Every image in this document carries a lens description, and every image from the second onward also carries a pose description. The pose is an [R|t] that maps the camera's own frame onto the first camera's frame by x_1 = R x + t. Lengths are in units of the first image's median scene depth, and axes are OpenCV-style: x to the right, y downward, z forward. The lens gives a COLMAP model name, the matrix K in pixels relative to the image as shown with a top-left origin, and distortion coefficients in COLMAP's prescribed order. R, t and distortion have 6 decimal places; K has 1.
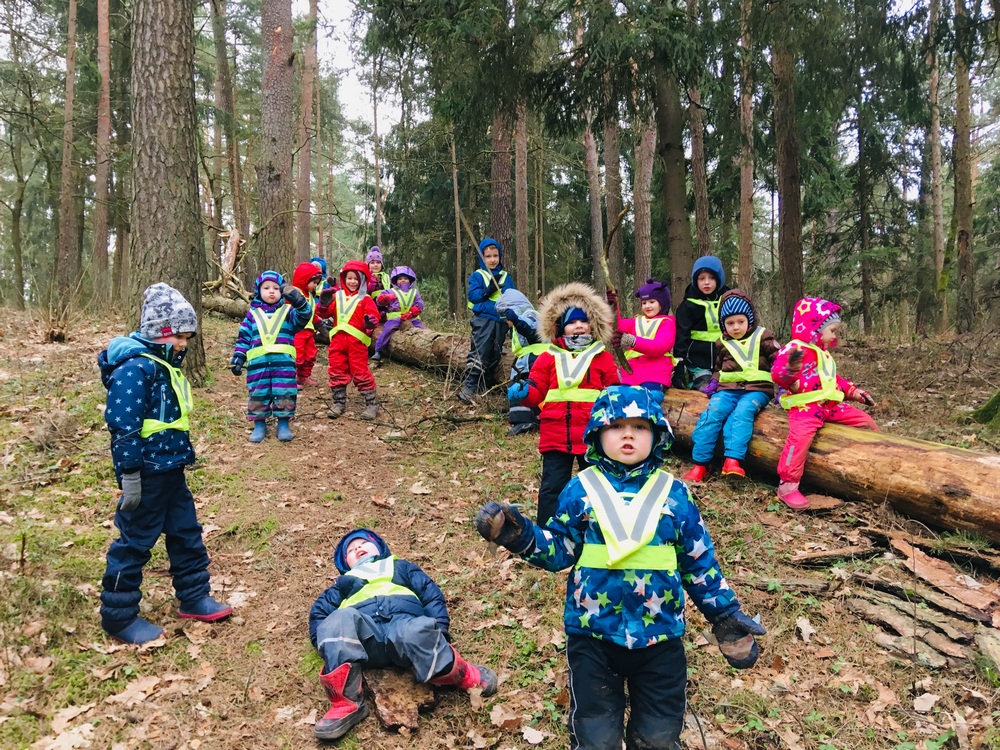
lens RADIAL K [[844.3, 0, 493.5], [0, 844.3, 372.7], [0, 0, 1]] dist [0.107731, -0.169116]
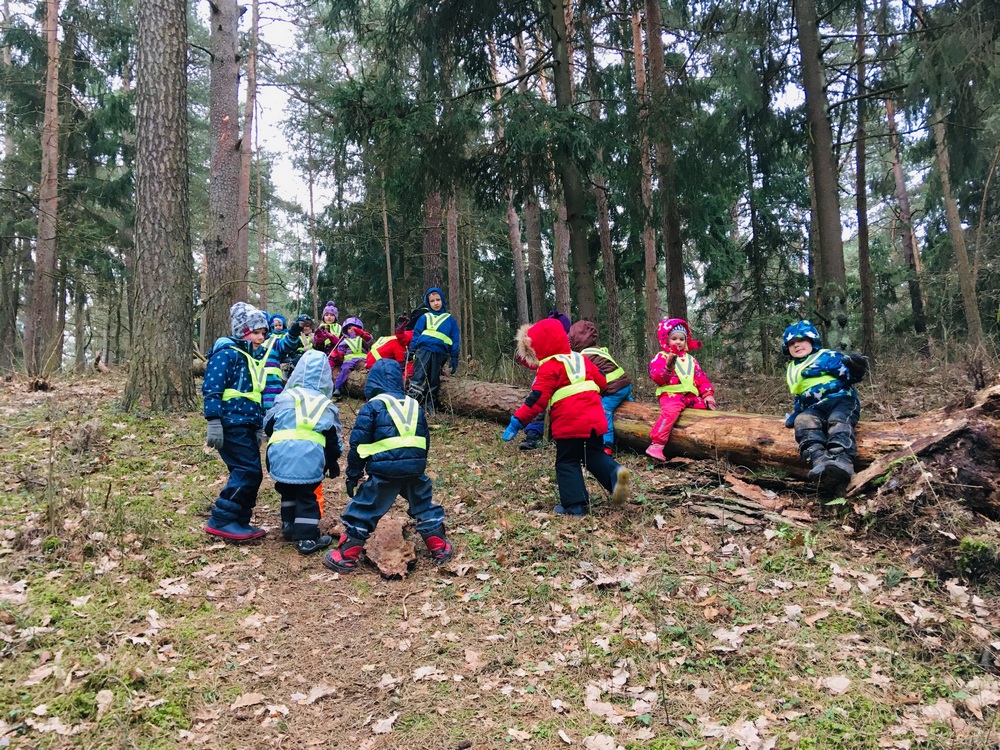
lens RADIAL K [[844.3, 0, 493.5], [0, 844.3, 372.7], [0, 0, 1]] dist [0.107731, -0.169116]
pose [[0.996324, -0.015116, 0.084318, -0.023260], [0.022658, 0.995754, -0.089218, 0.076416], [-0.082612, 0.090800, 0.992437, -0.223482]]
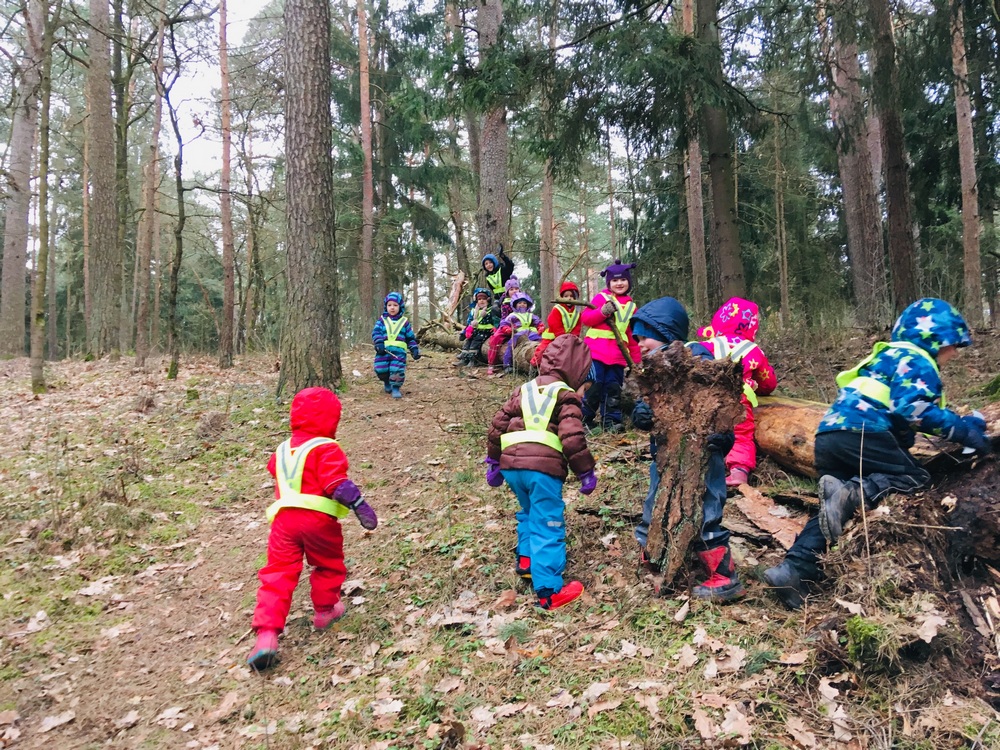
lens RADIAL K [[832.4, 0, 496.0], [0, 832.4, 386.1], [0, 0, 1]] dist [0.097375, -0.159863]
pose [[0.941448, -0.041914, -0.334542, 0.293838], [0.034415, 0.999006, -0.028316, 0.046654], [0.335397, 0.015145, 0.941955, -0.091935]]
